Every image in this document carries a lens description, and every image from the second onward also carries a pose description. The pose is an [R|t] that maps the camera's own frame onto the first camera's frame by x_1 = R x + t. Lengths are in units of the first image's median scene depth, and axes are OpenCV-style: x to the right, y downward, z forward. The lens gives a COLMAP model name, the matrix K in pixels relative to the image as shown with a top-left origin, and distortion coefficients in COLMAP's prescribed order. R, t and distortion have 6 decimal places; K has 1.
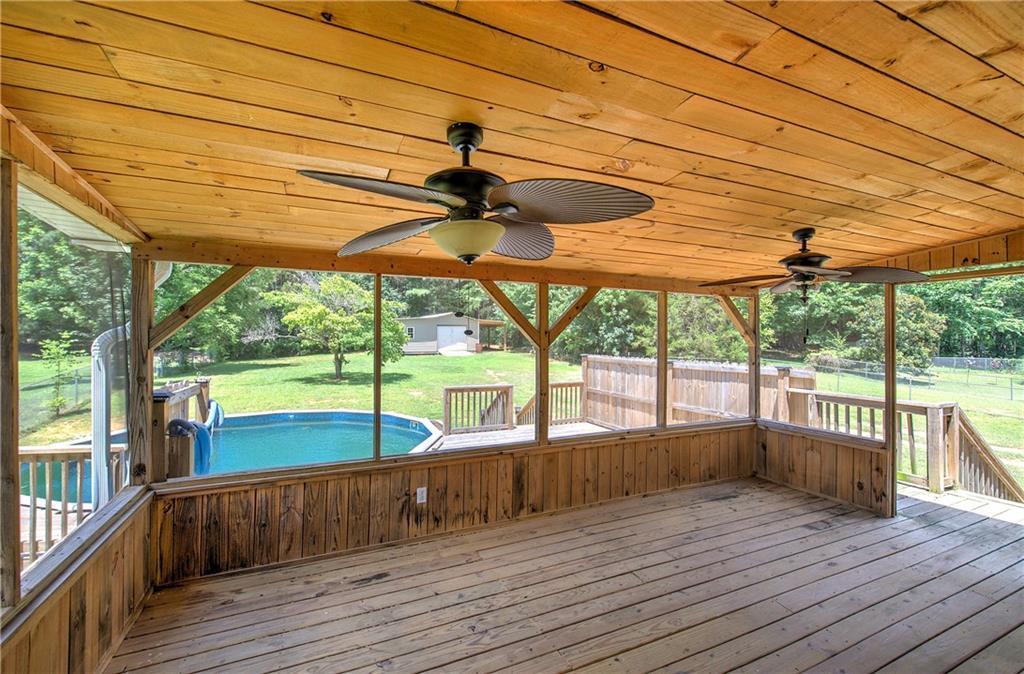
lens RADIAL K [[436.3, 0, 520.1], [0, 436.3, 334.9], [0, 0, 1]] dist [-0.004971, 0.002785]
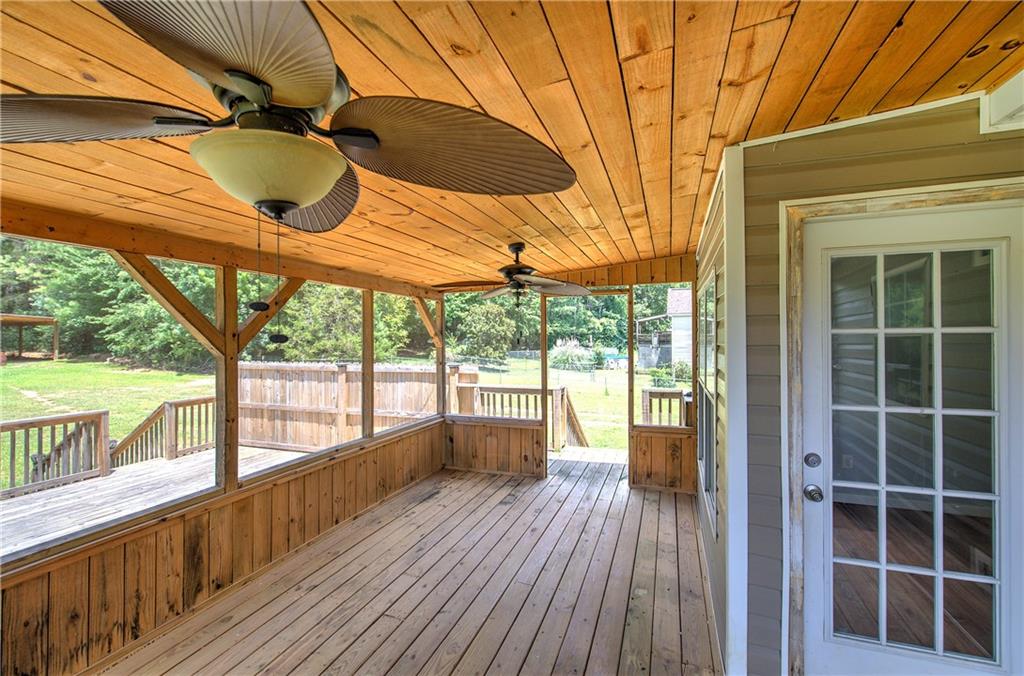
lens RADIAL K [[436.3, 0, 515.1], [0, 436.3, 336.5], [0, 0, 1]] dist [-0.004971, 0.002785]
pose [[0.706397, -0.005716, 0.707793, -0.120088], [0.004453, 0.999983, 0.003631, -0.003251], [-0.707802, 0.000587, 0.706411, 0.152945]]
